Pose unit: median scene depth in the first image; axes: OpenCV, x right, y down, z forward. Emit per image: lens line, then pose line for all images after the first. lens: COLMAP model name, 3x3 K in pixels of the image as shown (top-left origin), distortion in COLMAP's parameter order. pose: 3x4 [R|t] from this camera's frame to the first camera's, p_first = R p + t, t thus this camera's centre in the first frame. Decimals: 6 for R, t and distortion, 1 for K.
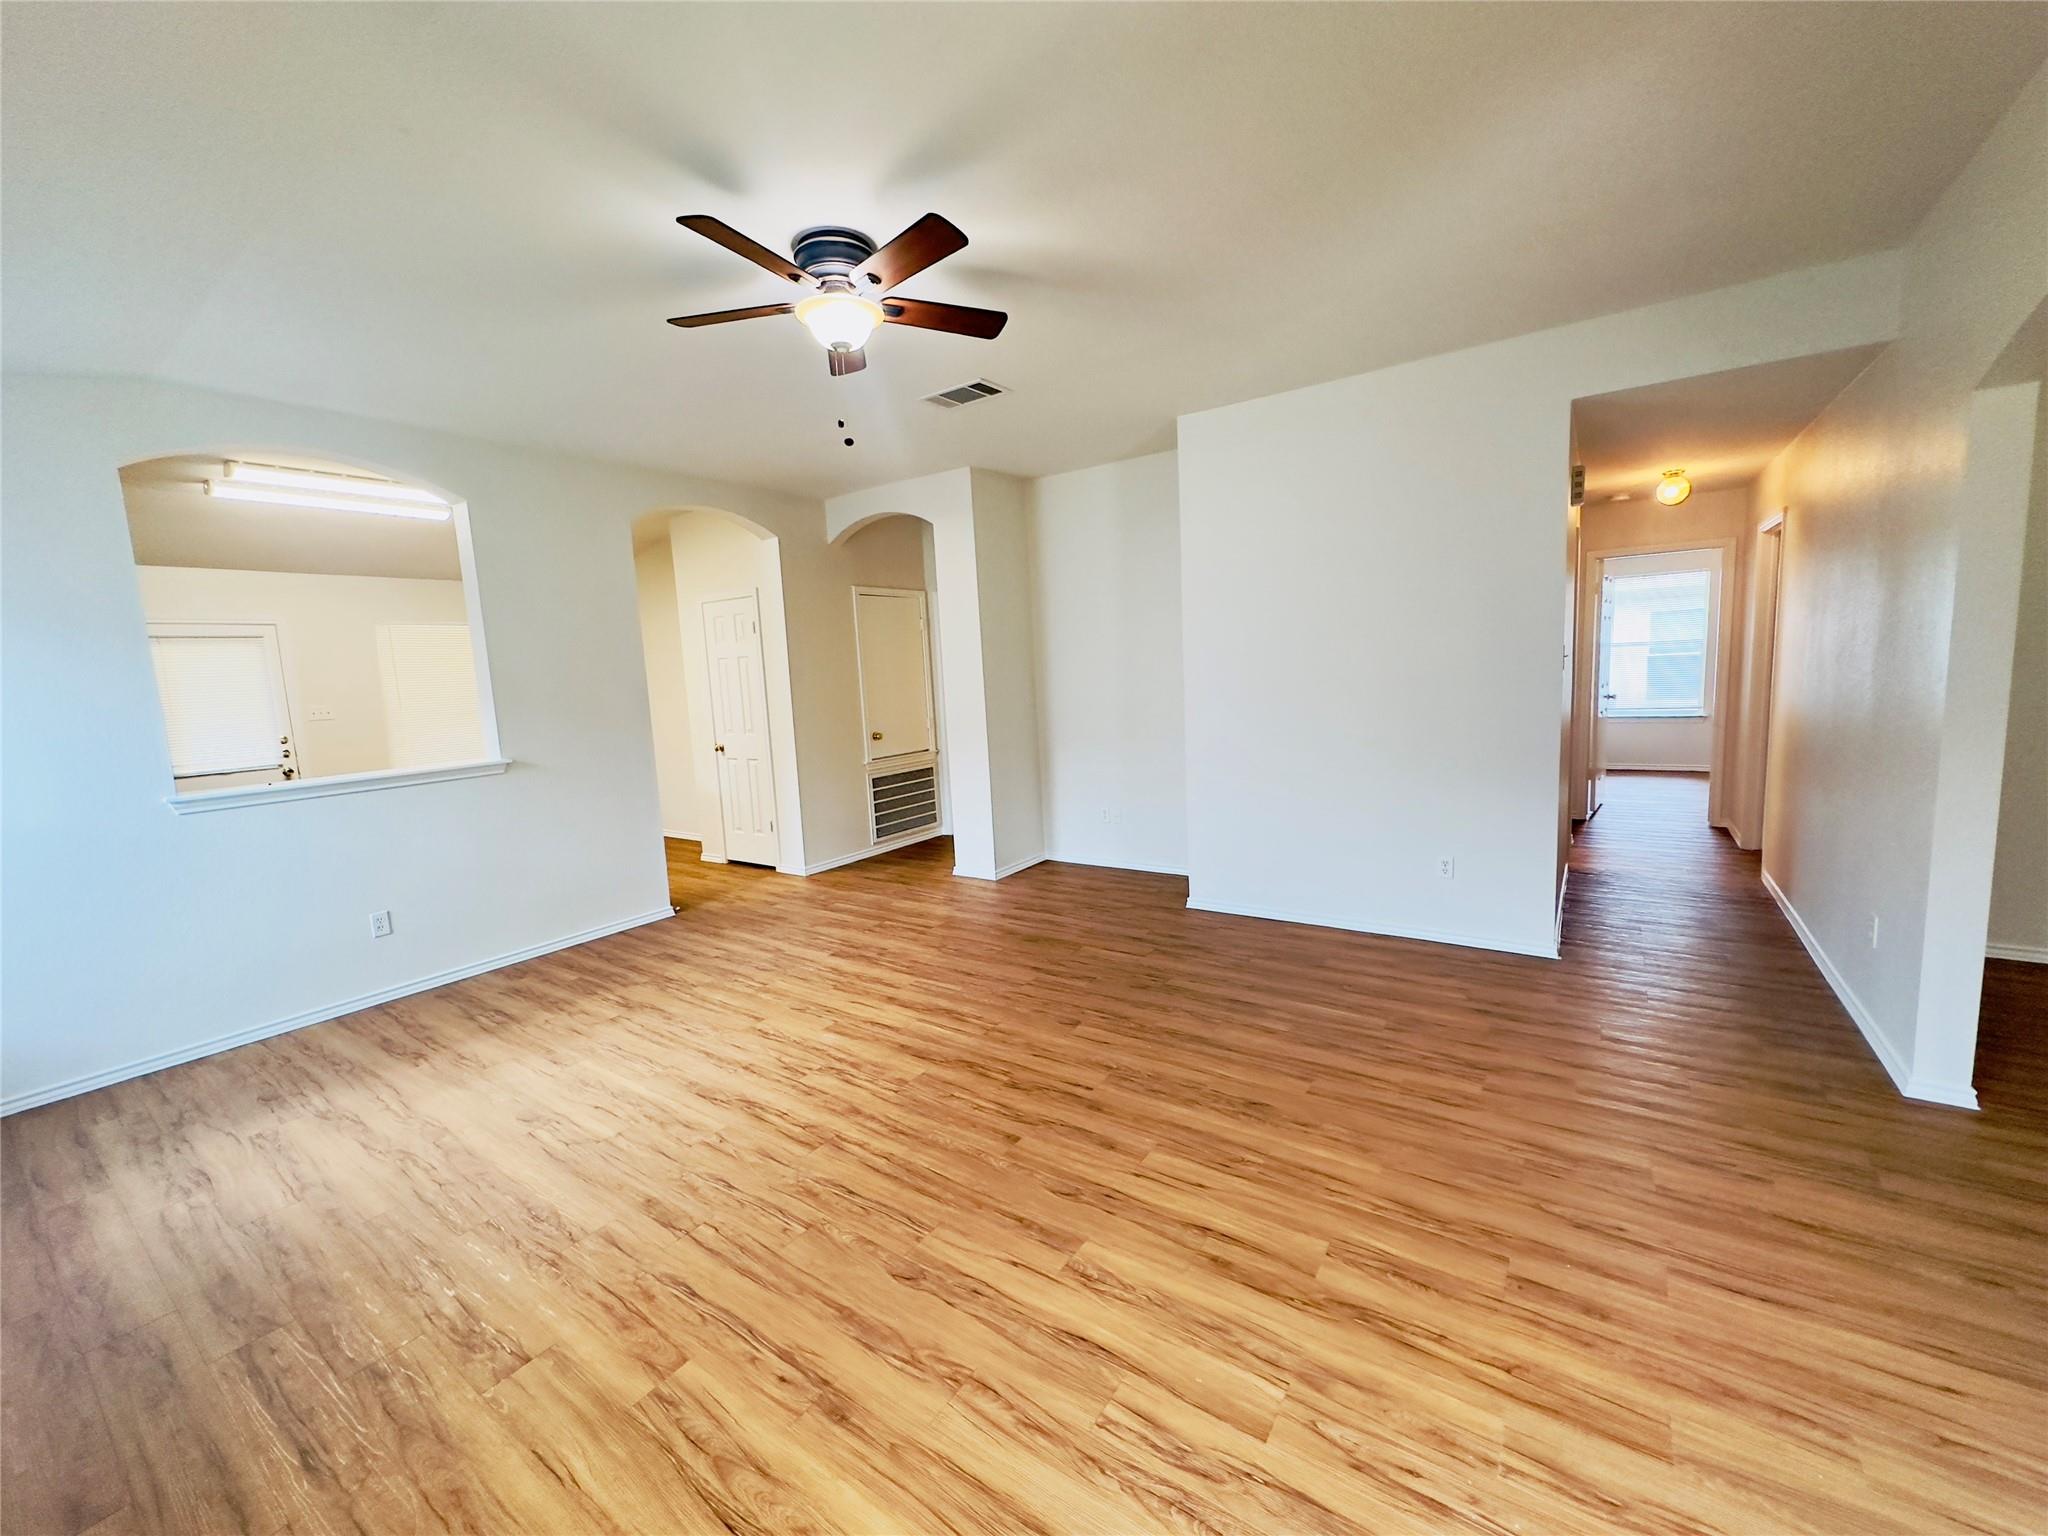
lens RADIAL K [[816.2, 0, 1028.7], [0, 816.2, 767.2], [0, 0, 1]] dist [-0.004287, 0.001323]
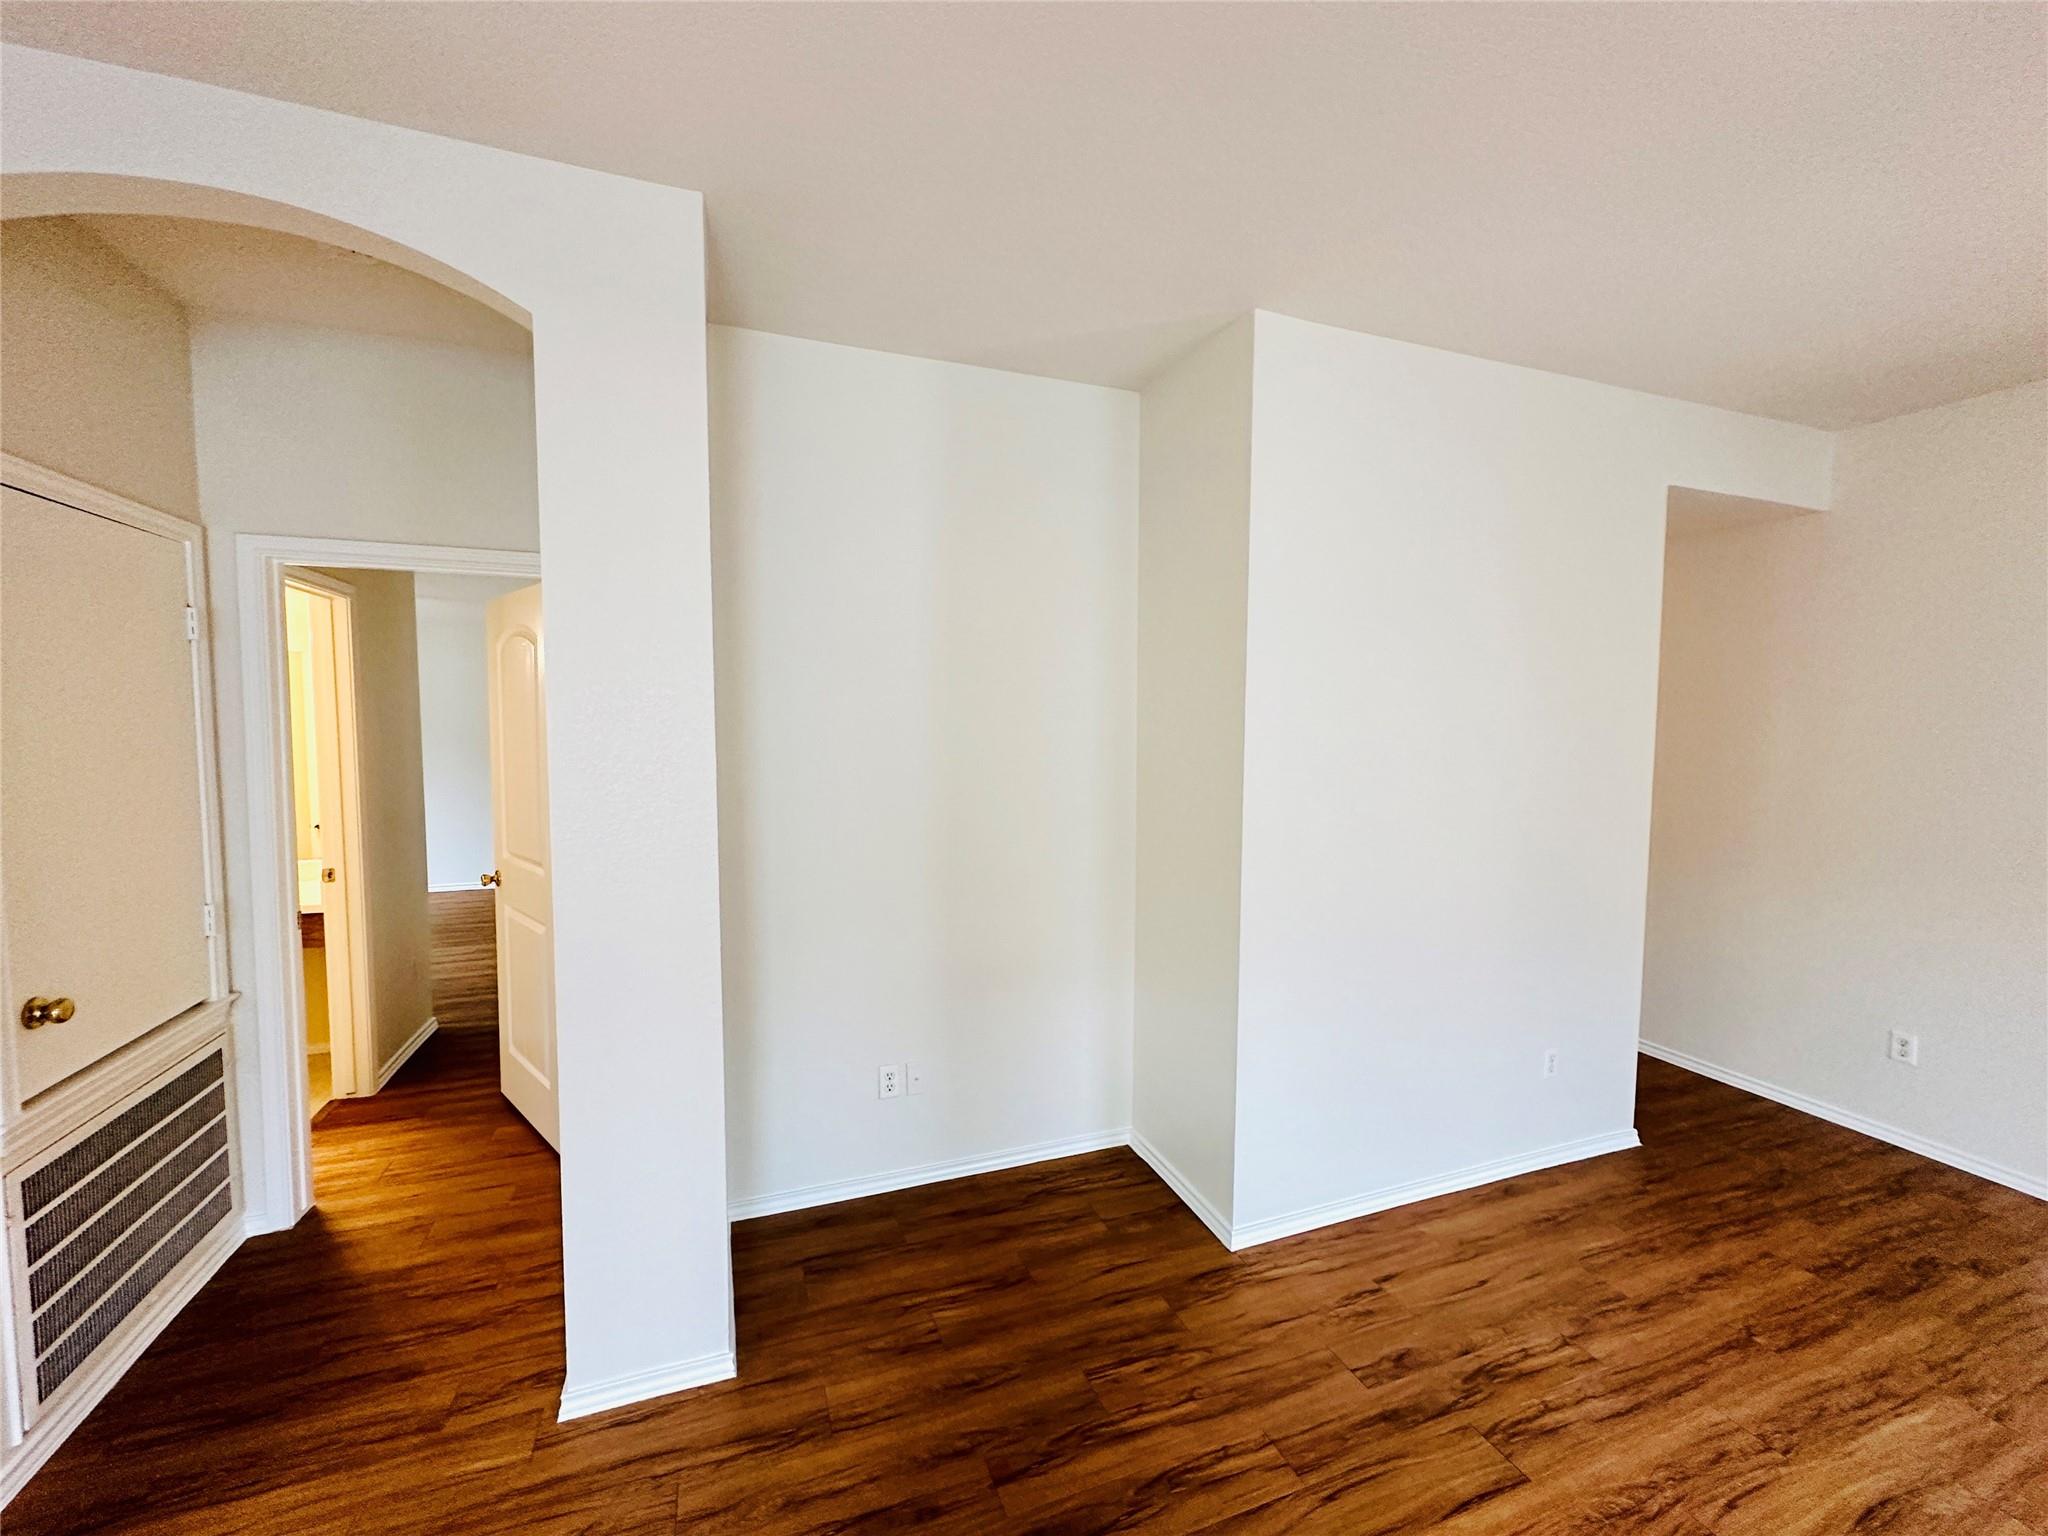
lens RADIAL K [[816.2, 0, 1019.3], [0, 816.2, 752.0], [0, 0, 1]] dist [-0.004287, 0.001323]
pose [[0.571956, 0.016309, 0.820122, -0.392287], [0.066772, 0.995559, -0.066365, -0.146901], [-0.817562, 0.092719, 0.568326, 1.008584]]
